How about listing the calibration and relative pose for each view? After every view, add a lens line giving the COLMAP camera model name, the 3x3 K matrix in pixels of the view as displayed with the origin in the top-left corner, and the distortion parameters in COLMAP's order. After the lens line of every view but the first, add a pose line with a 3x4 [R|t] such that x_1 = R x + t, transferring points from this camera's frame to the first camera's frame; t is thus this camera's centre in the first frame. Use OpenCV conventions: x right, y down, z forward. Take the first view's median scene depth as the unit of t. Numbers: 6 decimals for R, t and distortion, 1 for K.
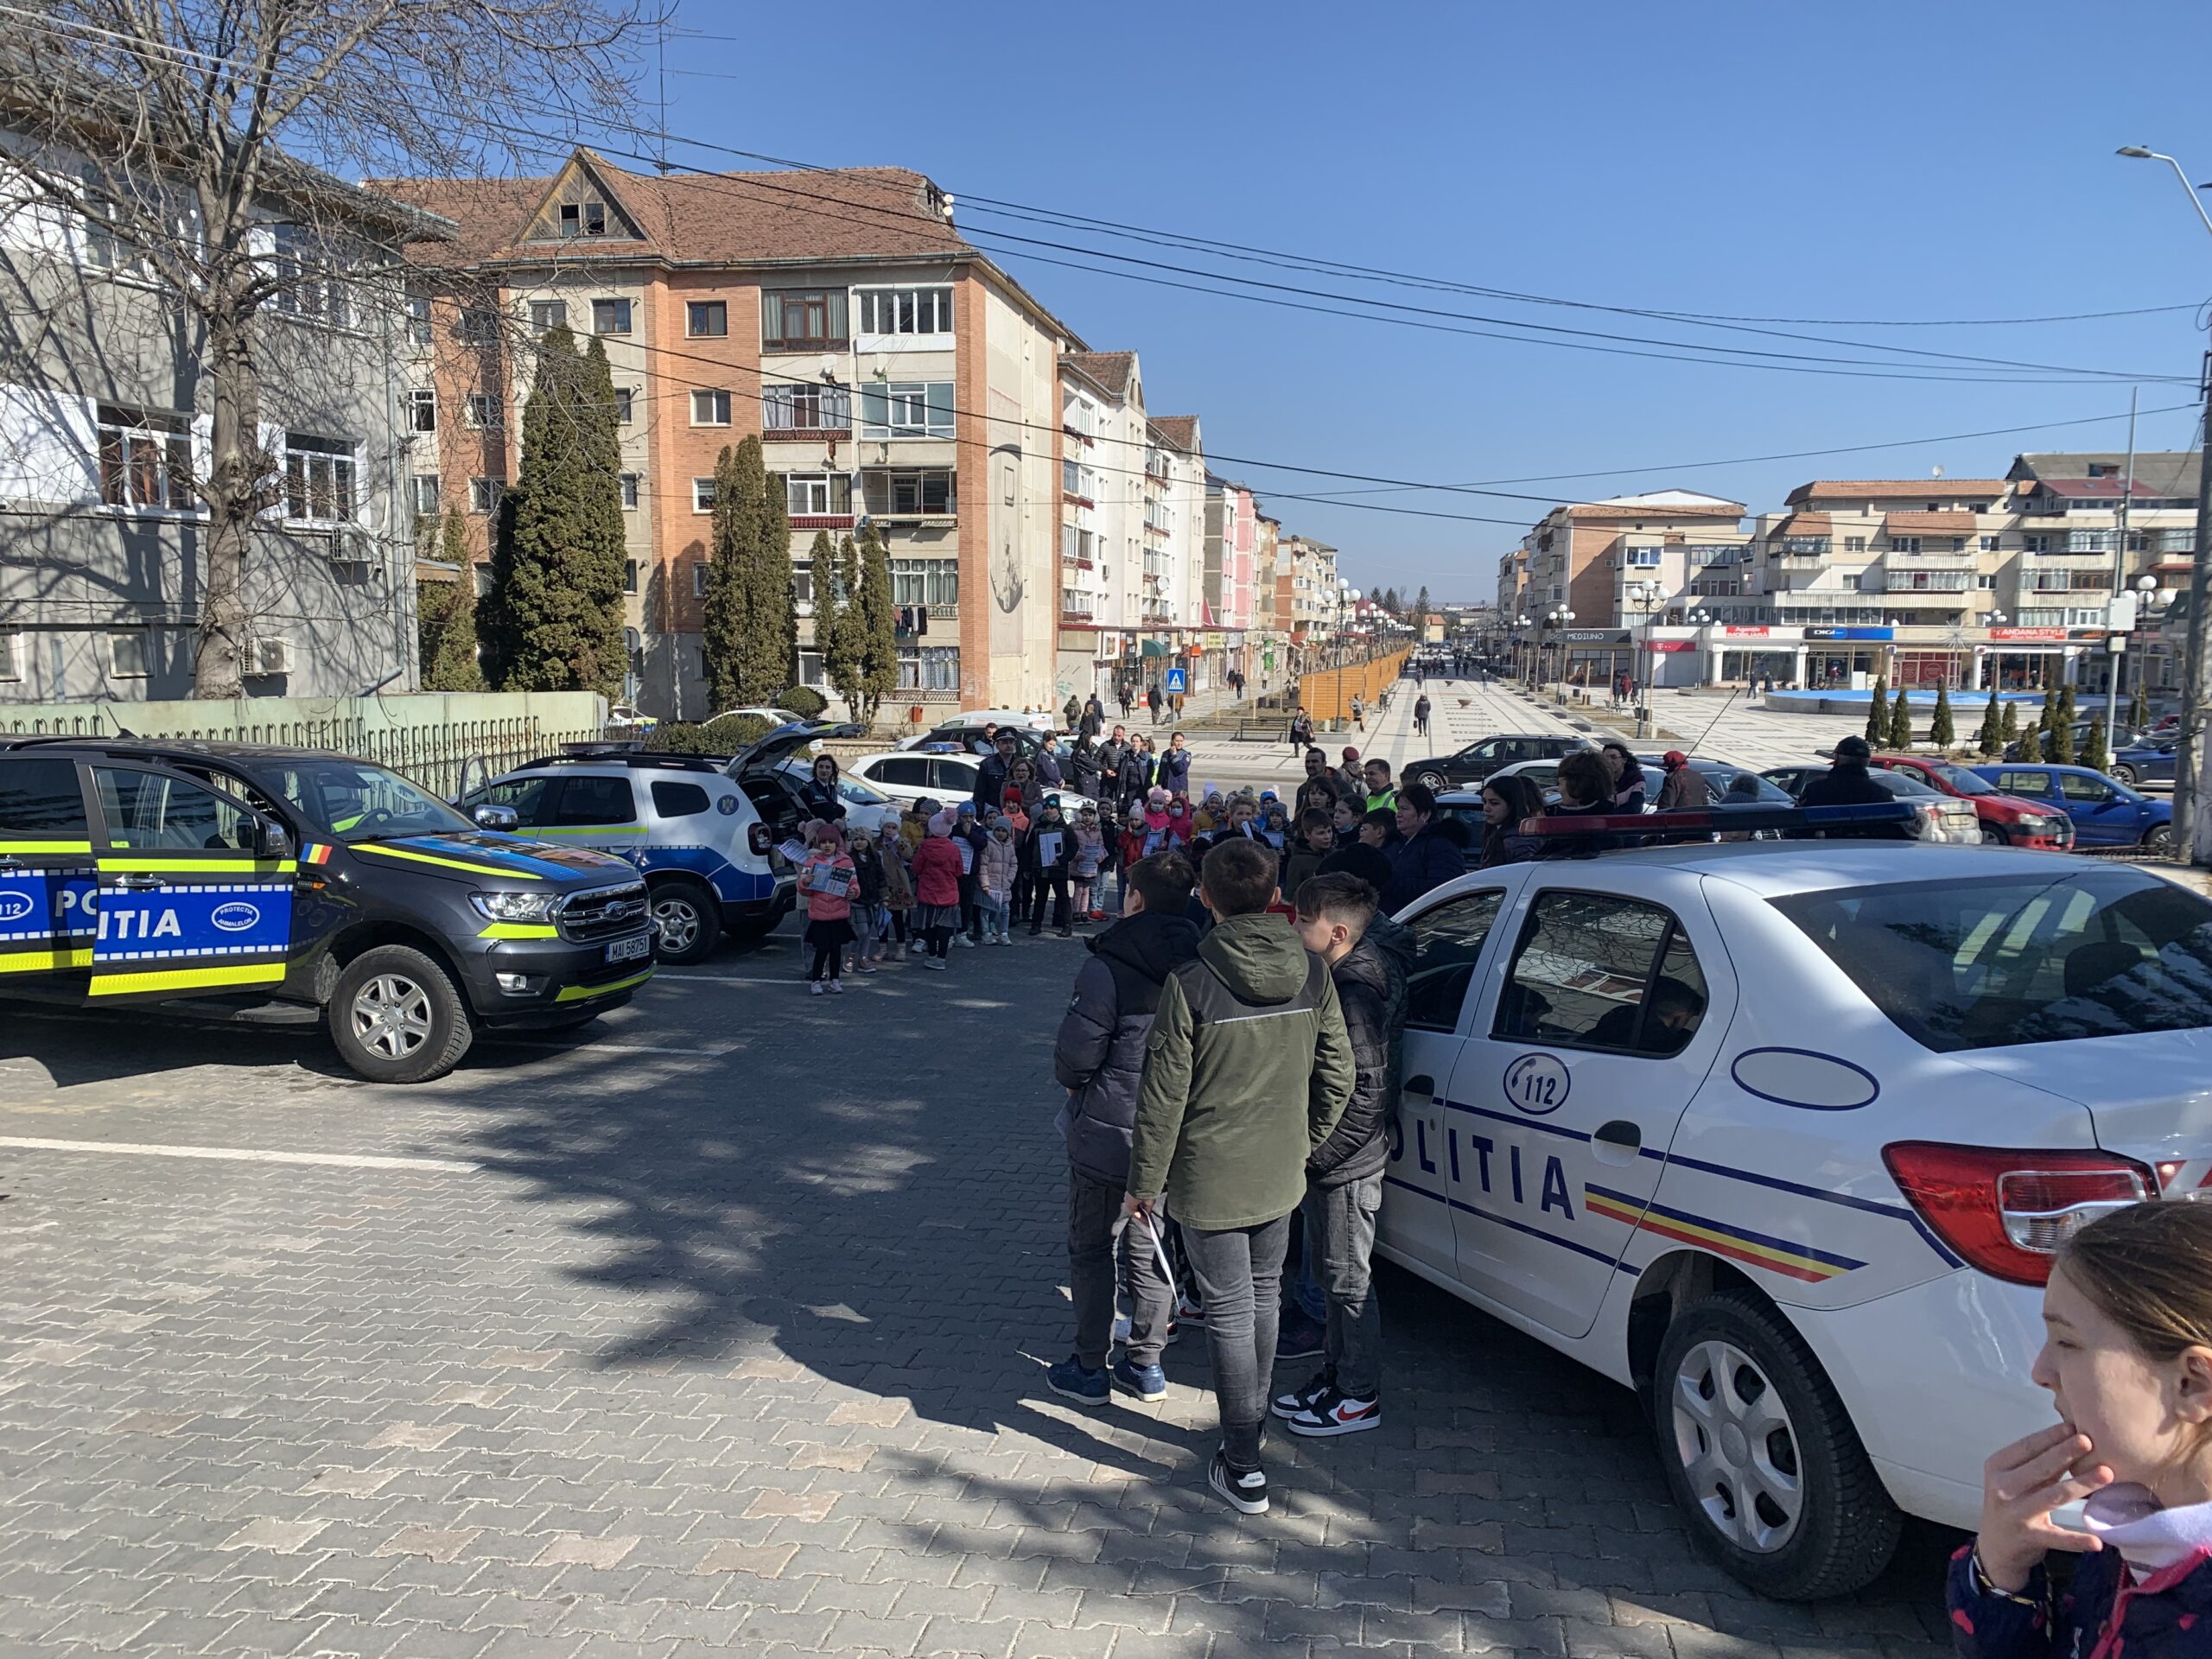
lens RADIAL K [[1656.1, 0, 1108.0], [0, 1656.1, 835.4], [0, 0, 1]] dist [0.032930, -0.001198]
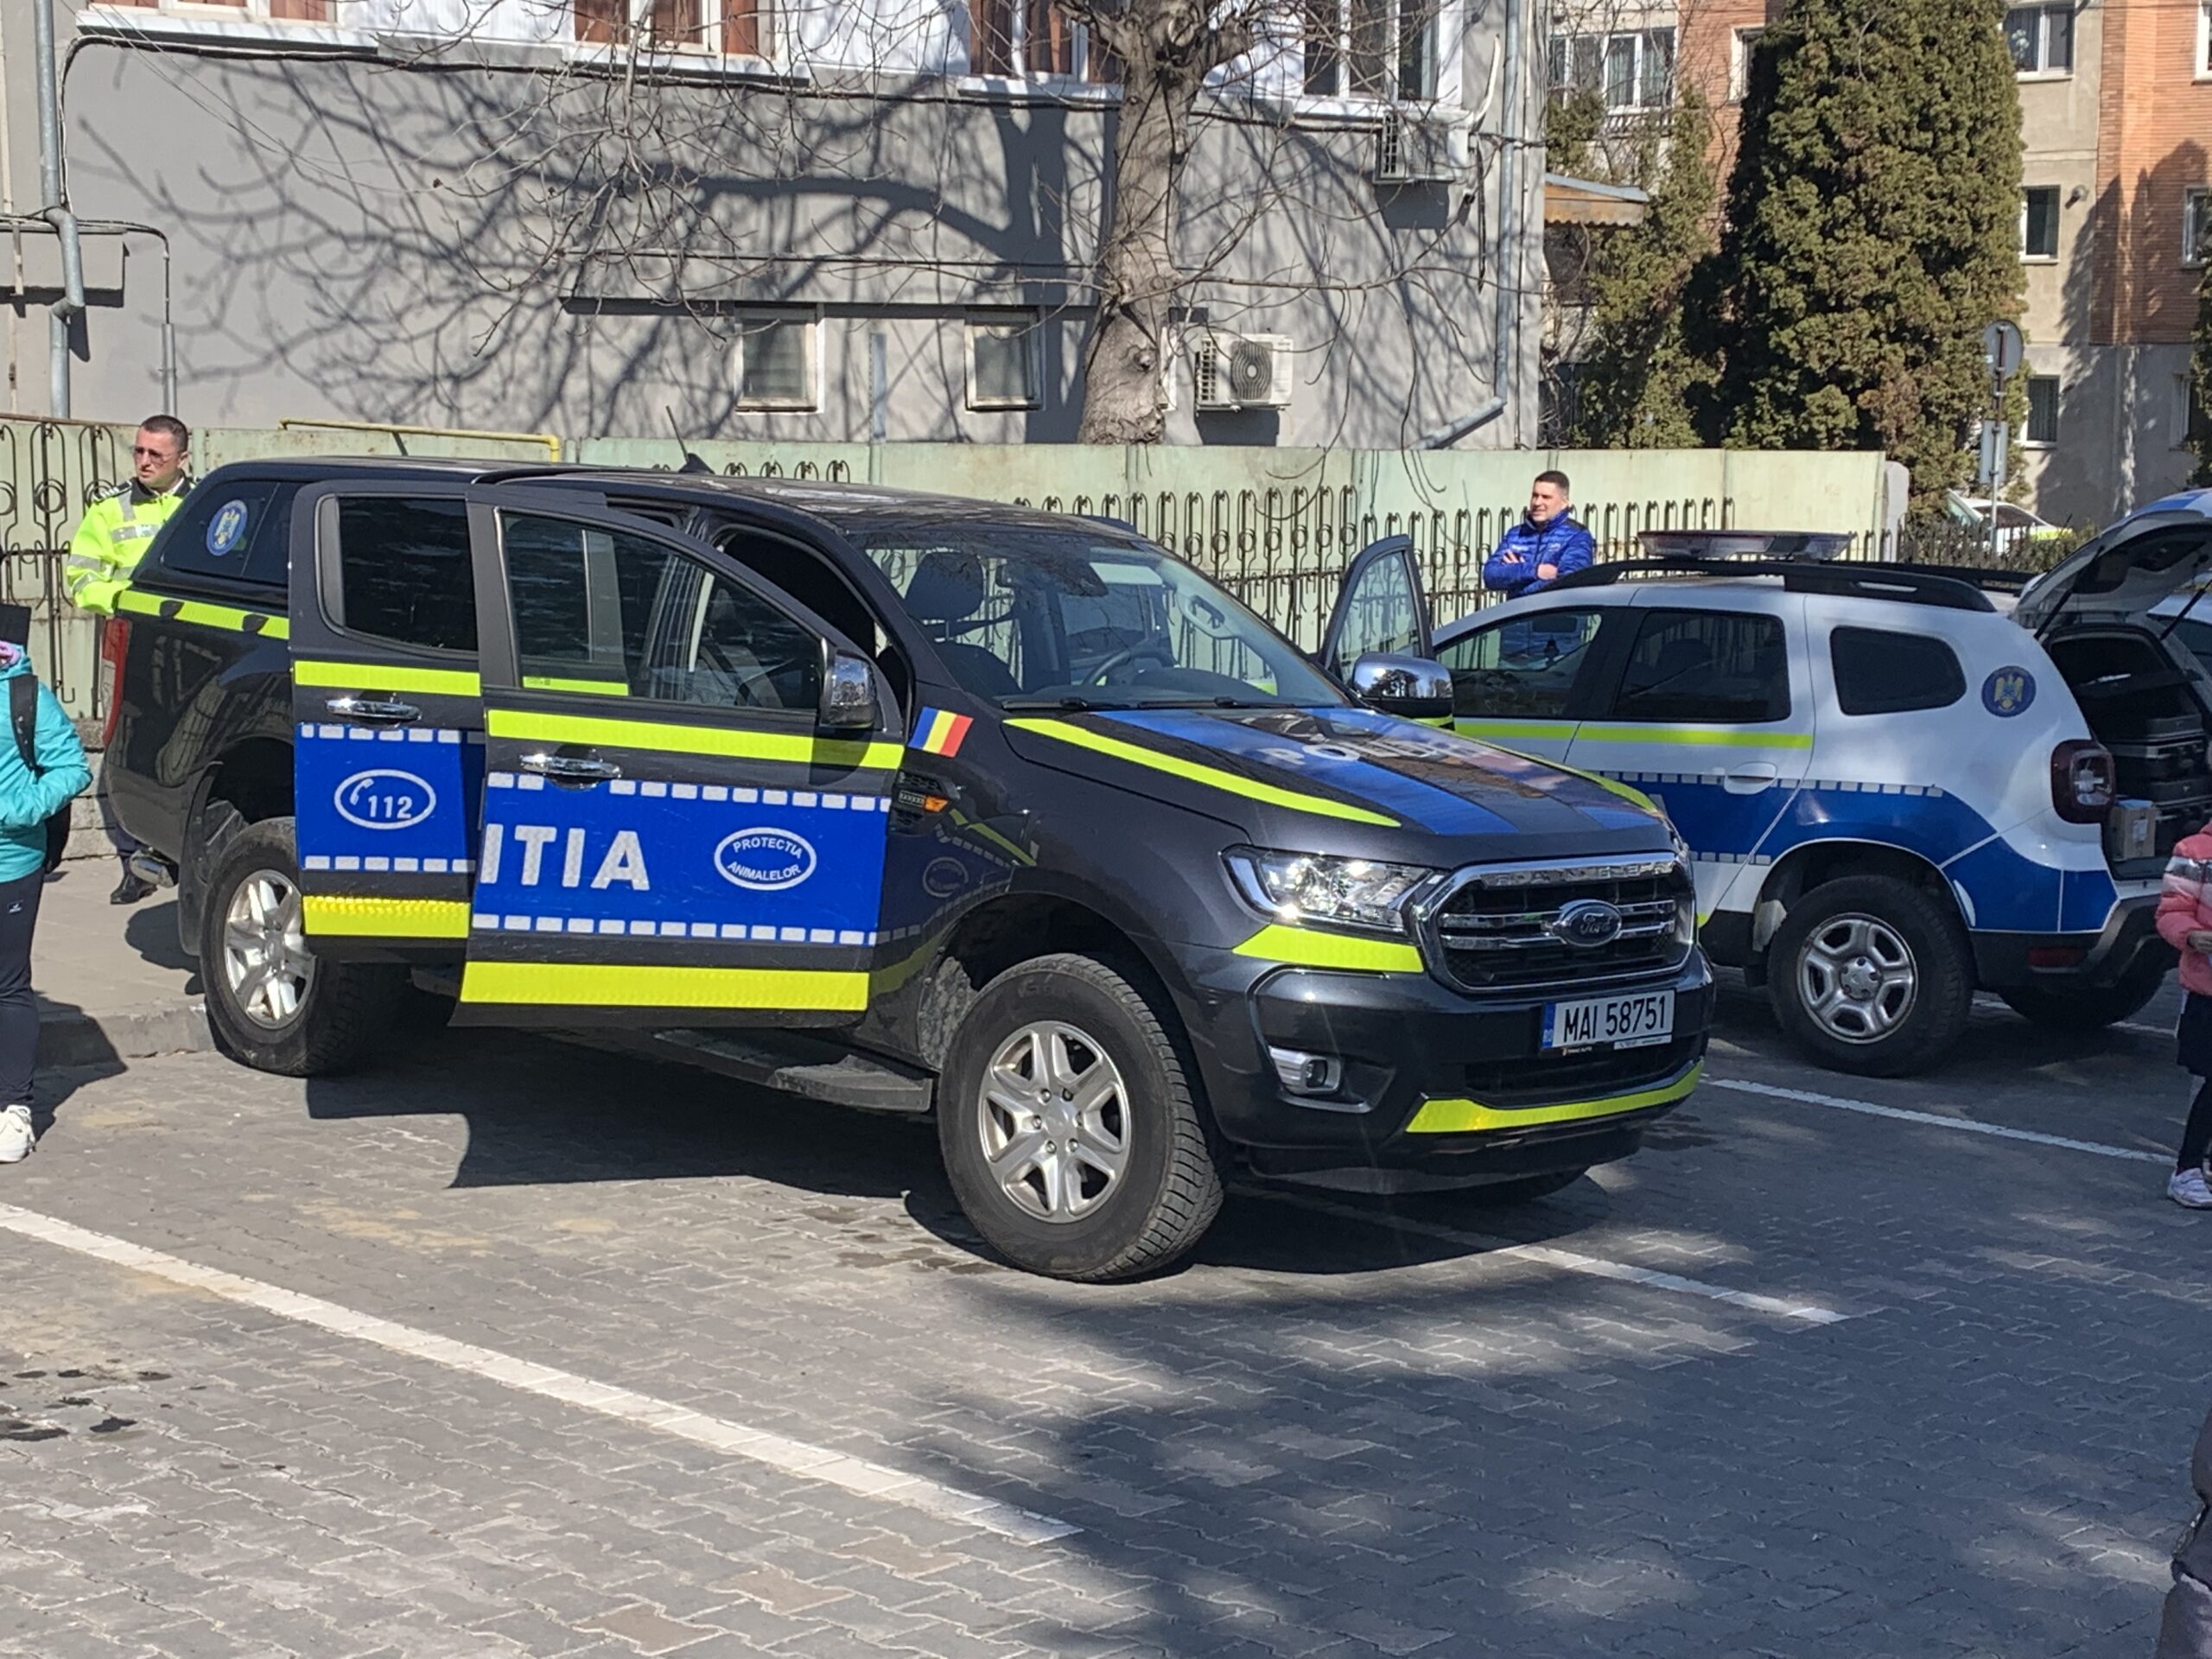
lens RADIAL K [[3424.1, 0, 1106.5], [0, 3424.1, 808.8], [0, 0, 1]] dist [0.120777, 0.000000]
pose [[0.849526, 0.069812, -0.522908, 0.016817], [-0.067057, 0.997455, 0.024226, 0.002939], [0.523268, 0.014484, 0.852045, 0.116616]]
